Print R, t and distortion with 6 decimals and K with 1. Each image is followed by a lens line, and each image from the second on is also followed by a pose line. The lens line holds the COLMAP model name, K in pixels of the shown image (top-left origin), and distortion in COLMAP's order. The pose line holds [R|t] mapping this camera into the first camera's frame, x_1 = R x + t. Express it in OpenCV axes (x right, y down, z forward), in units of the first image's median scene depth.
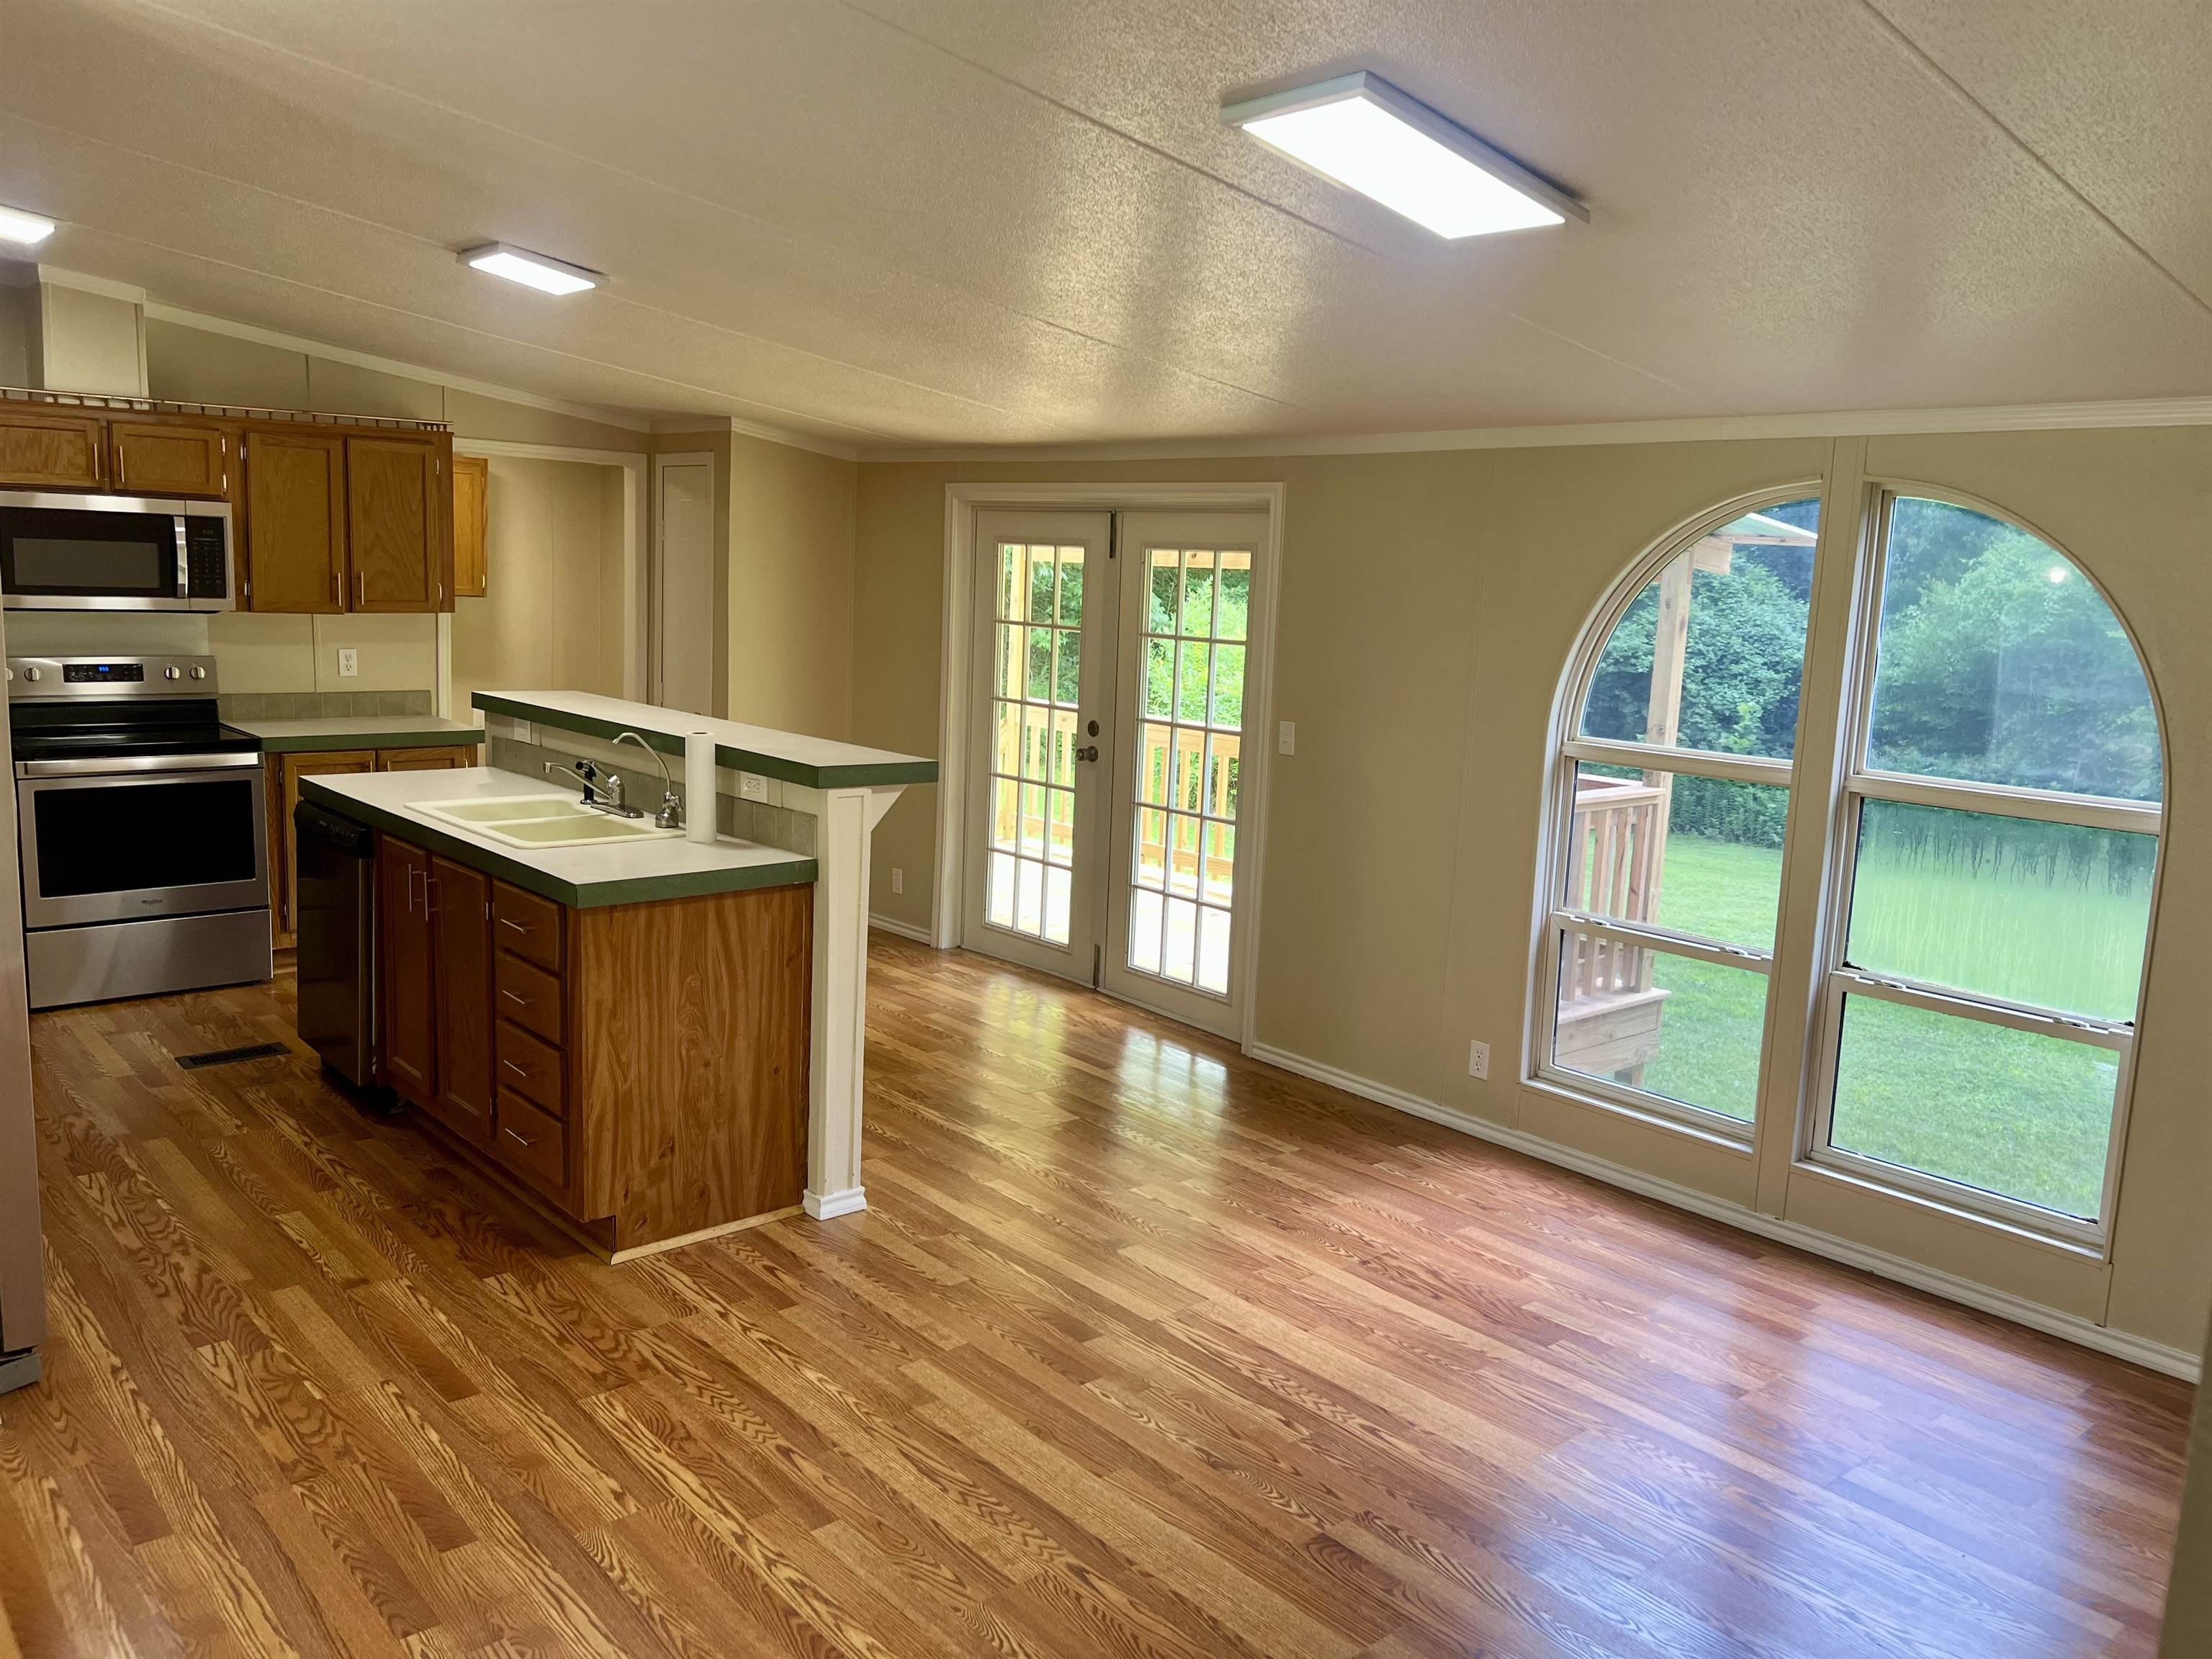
lens RADIAL K [[1665.8, 0, 1123.2], [0, 1665.8, 822.7], [0, 0, 1]] dist [0.059711, -0.067820]
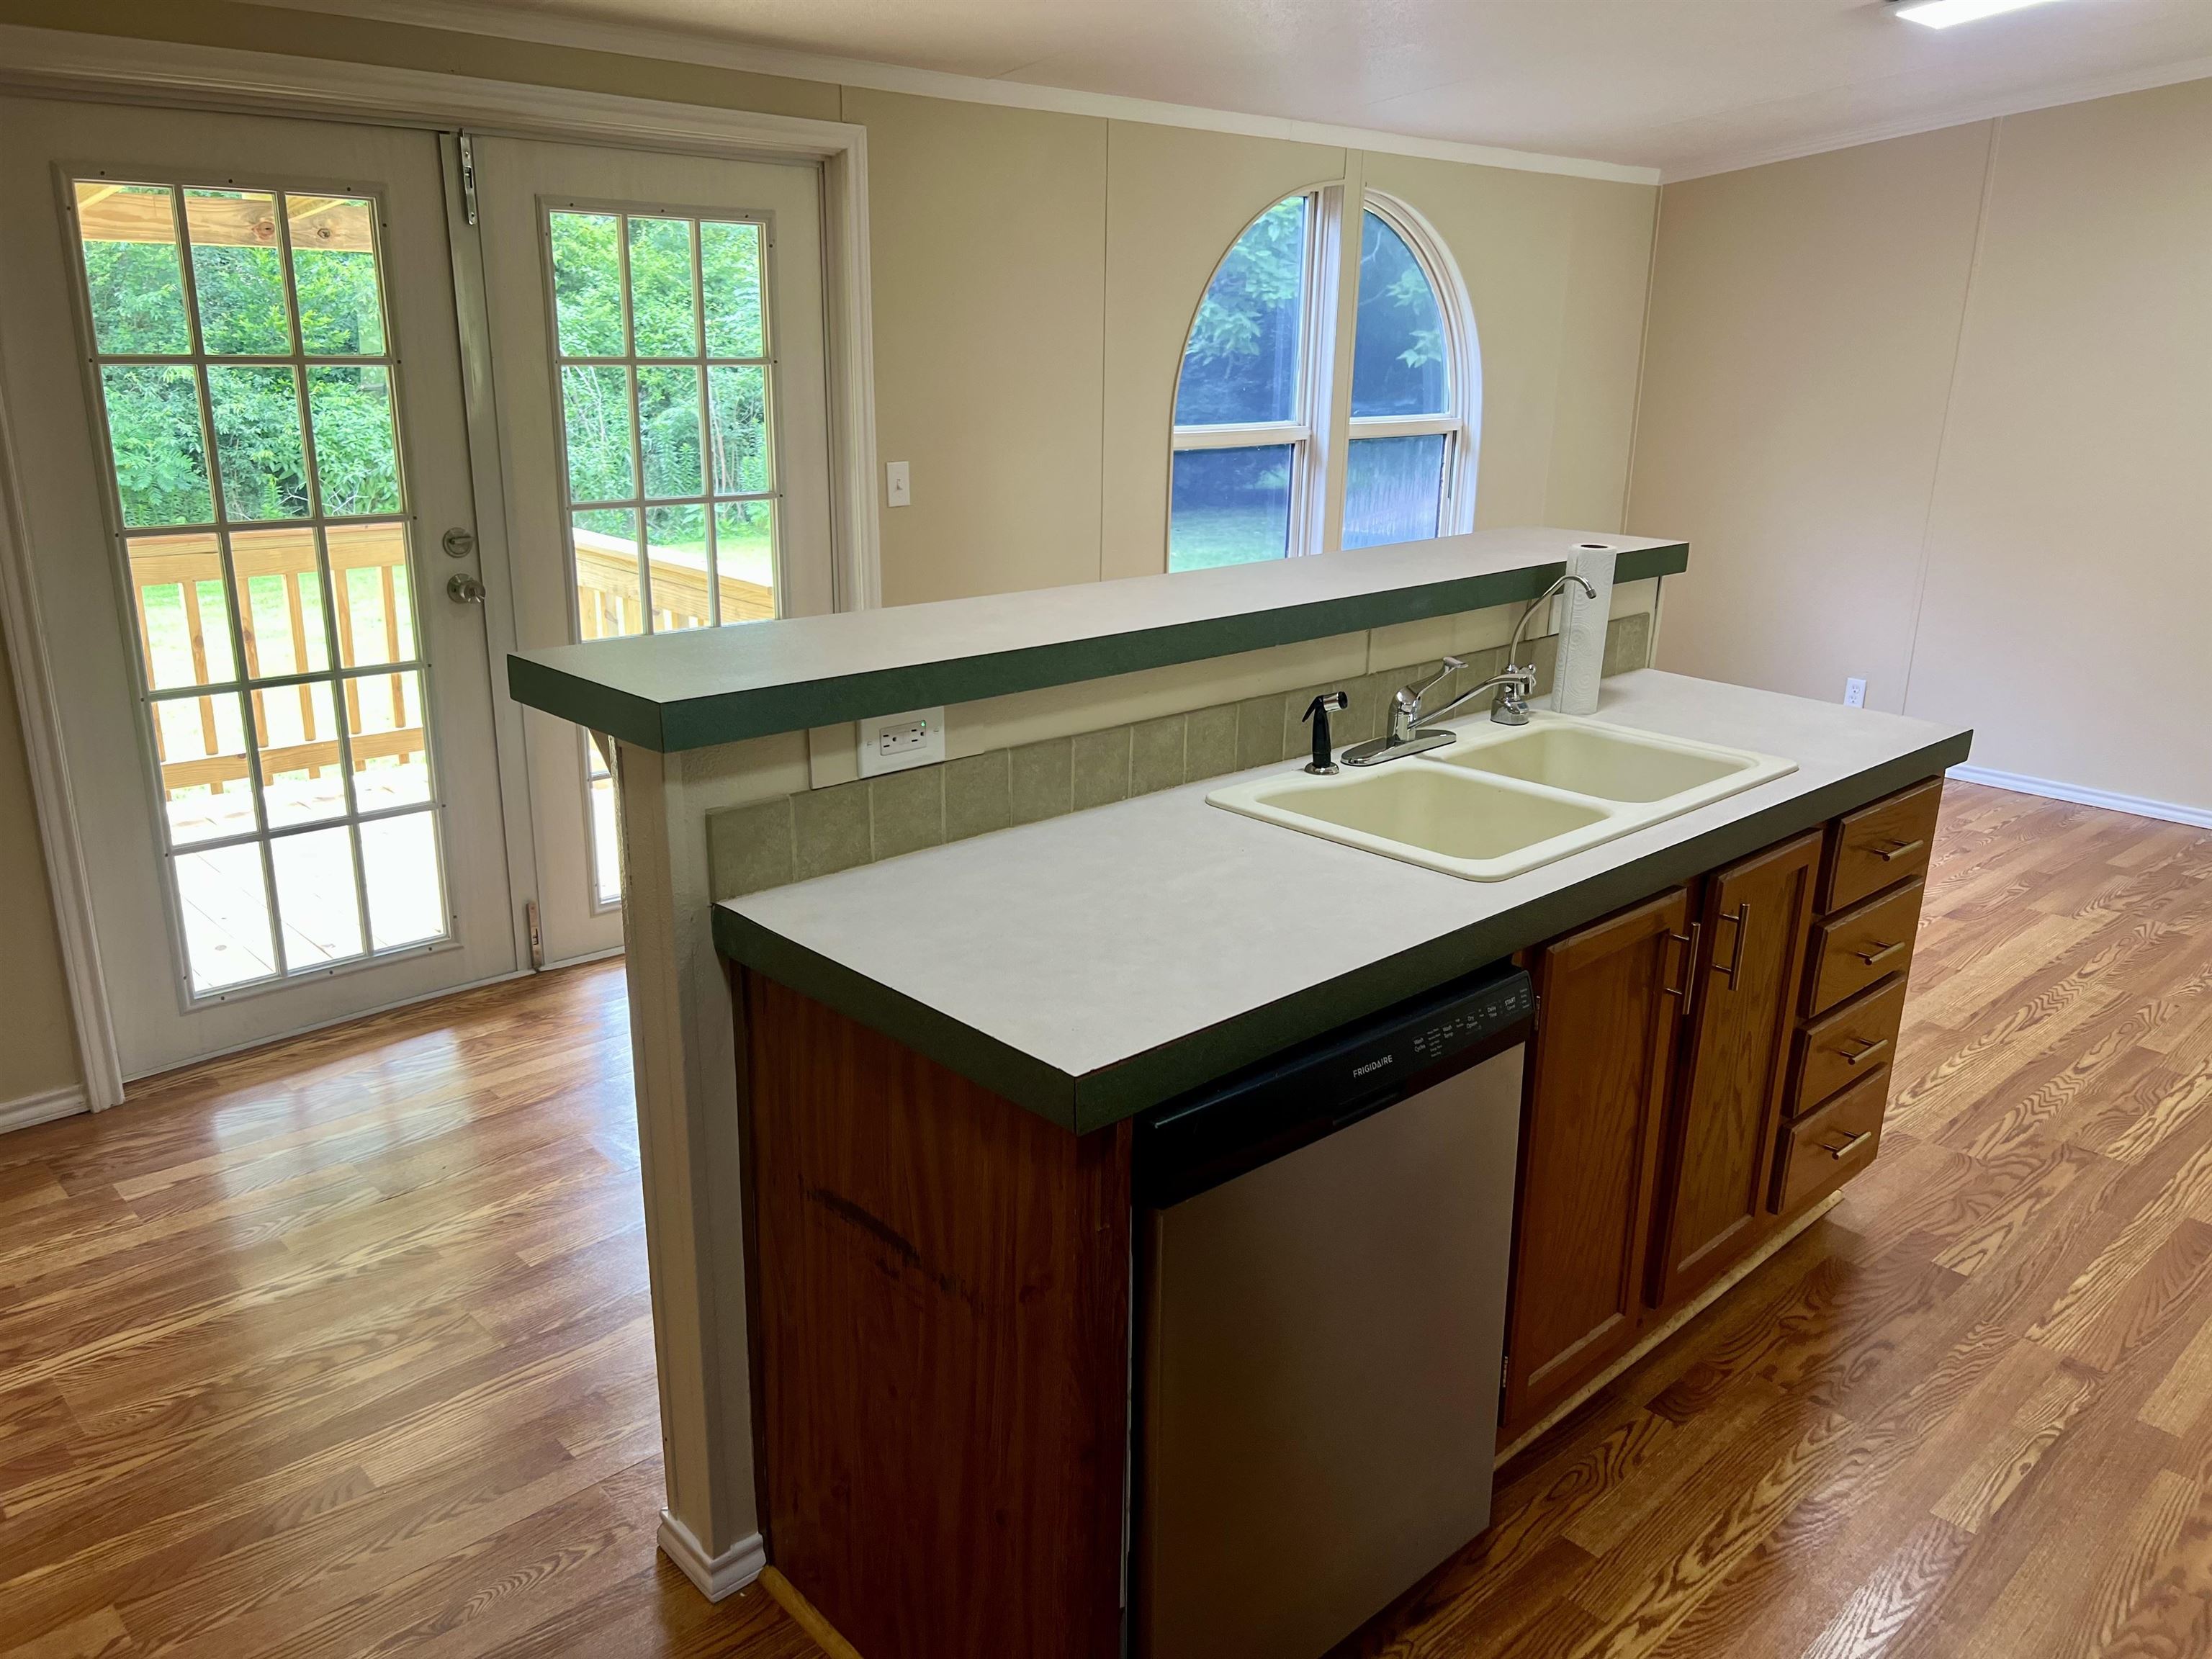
lens RADIAL K [[1665.8, 0, 1123.1], [0, 1665.8, 839.0], [0, 0, 1]] dist [0.059711, -0.067820]
pose [[-0.039554, -0.338107, 0.940276, -0.937245], [0.129228, 0.931378, 0.340344, -0.201173], [-0.990826, 0.134972, 0.006853, 1.245914]]
